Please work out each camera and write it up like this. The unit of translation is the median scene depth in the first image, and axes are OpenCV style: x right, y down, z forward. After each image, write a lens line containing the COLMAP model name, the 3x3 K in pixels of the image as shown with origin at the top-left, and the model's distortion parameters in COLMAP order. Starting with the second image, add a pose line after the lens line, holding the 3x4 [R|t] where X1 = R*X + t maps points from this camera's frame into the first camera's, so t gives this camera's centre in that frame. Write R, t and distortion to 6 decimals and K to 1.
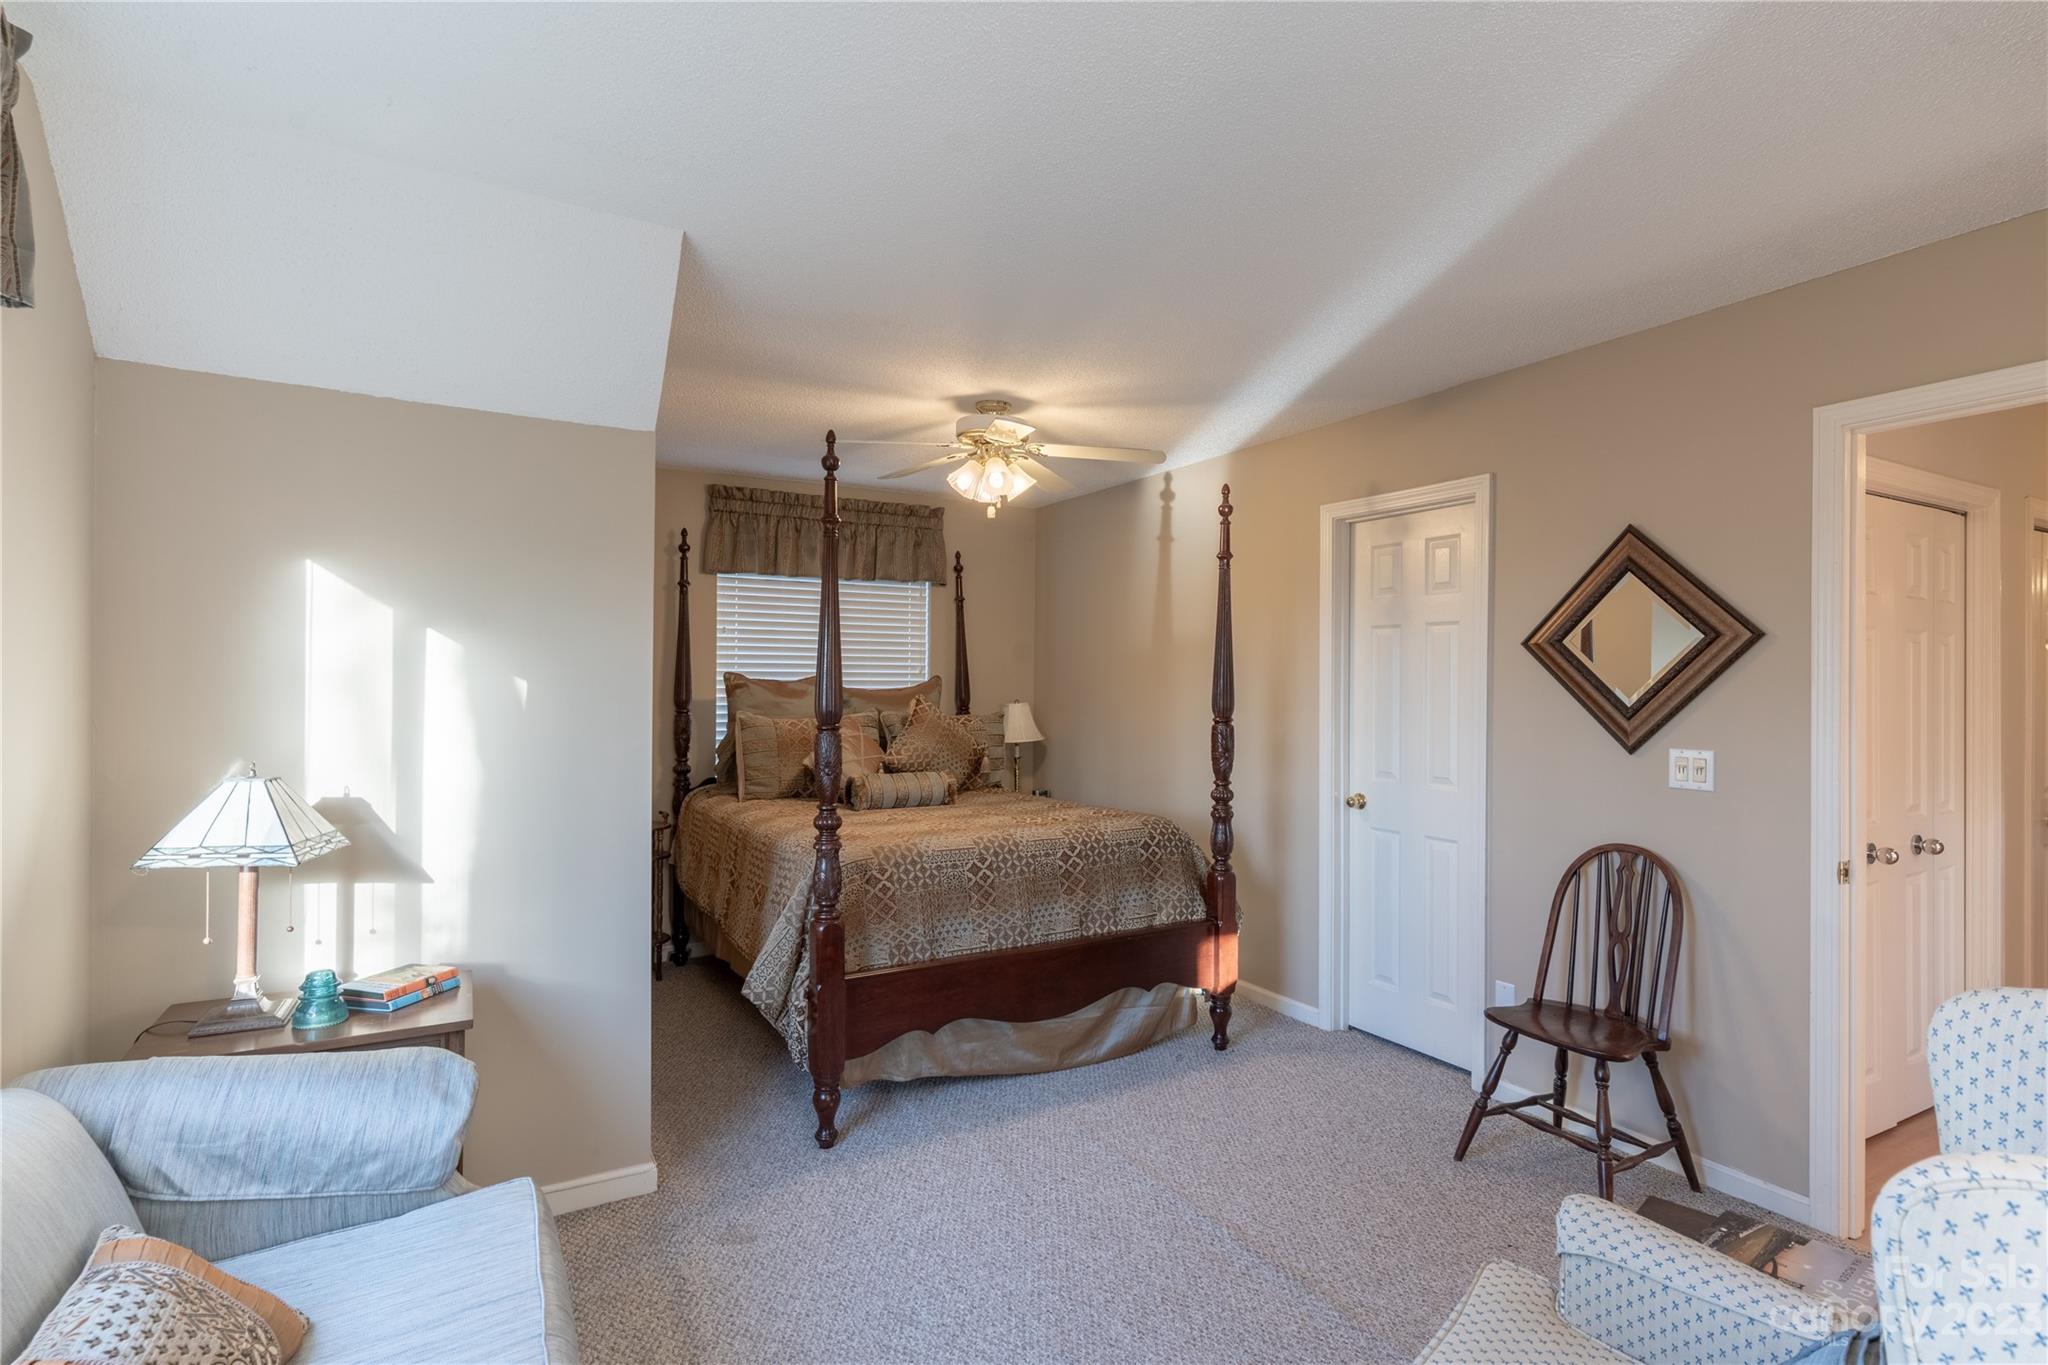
lens RADIAL K [[987.5, 0, 1031.9], [0, 987.5, 681.5], [0, 0, 1]] dist [0.002724, 0.000684]
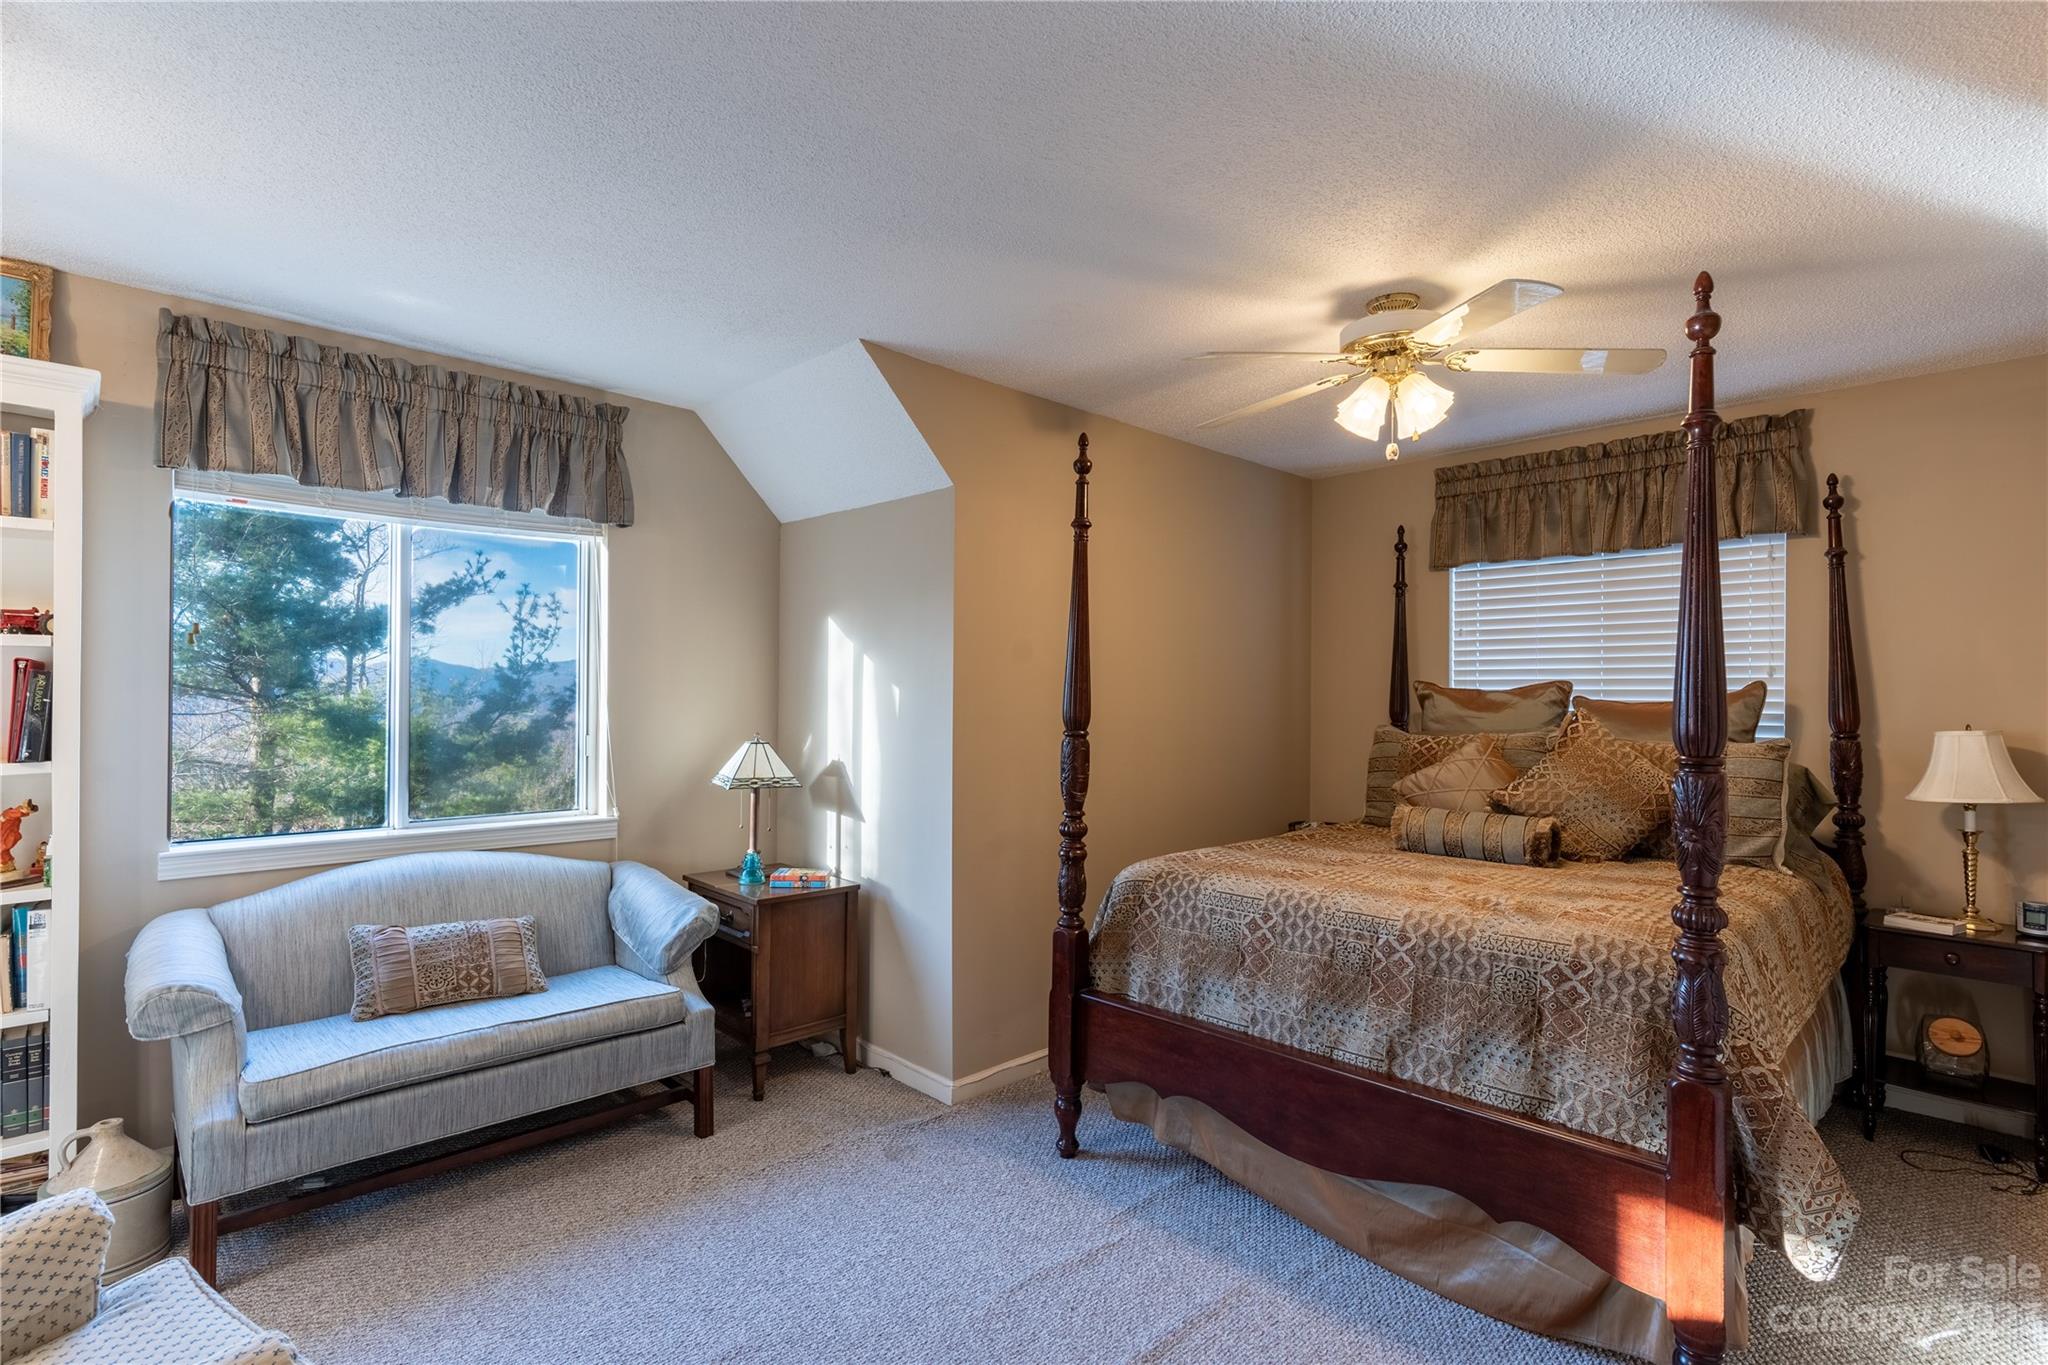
lens RADIAL K [[987.5, 0, 1029.8], [0, 987.5, 684.8], [0, 0, 1]] dist [0.002724, 0.000684]
pose [[0.230111, -0.013808, -0.973066, 0.616957], [-0.001237, 0.999894, -0.014481, 0.009658], [0.973164, 0.004536, 0.230069, 0.598644]]
